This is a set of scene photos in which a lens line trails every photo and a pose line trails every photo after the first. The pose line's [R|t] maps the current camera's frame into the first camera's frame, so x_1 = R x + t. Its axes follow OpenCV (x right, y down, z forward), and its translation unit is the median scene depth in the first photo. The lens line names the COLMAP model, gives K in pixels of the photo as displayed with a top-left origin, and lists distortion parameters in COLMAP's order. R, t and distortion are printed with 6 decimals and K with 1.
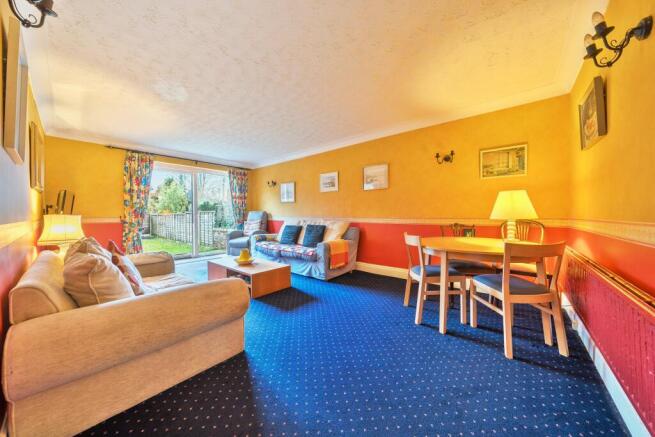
lens RADIAL K [[222.5, 0, 331.4], [0, 222.5, 215.1], [0, 0, 1]] dist [-0.000344, 0.000223]
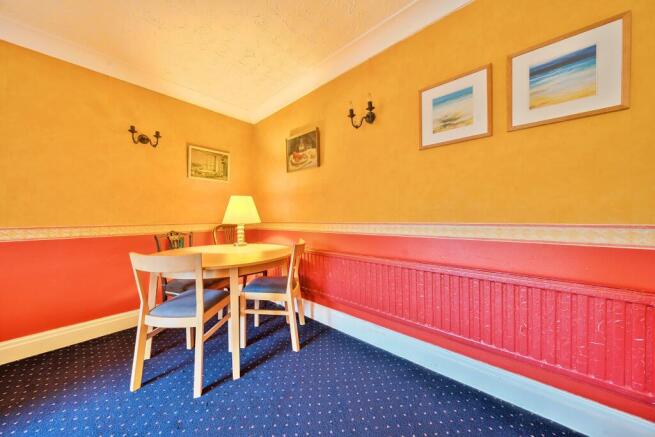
lens RADIAL K [[222.5, 0, 324.8], [0, 222.5, 215.7], [0, 0, 1]] dist [-0.000344, 0.000223]
pose [[0.066087, 0.010005, 0.997764, -0.160014], [0.009016, 0.999903, -0.010623, -0.001885], [-0.997773, 0.009698, 0.065990, 0.447956]]
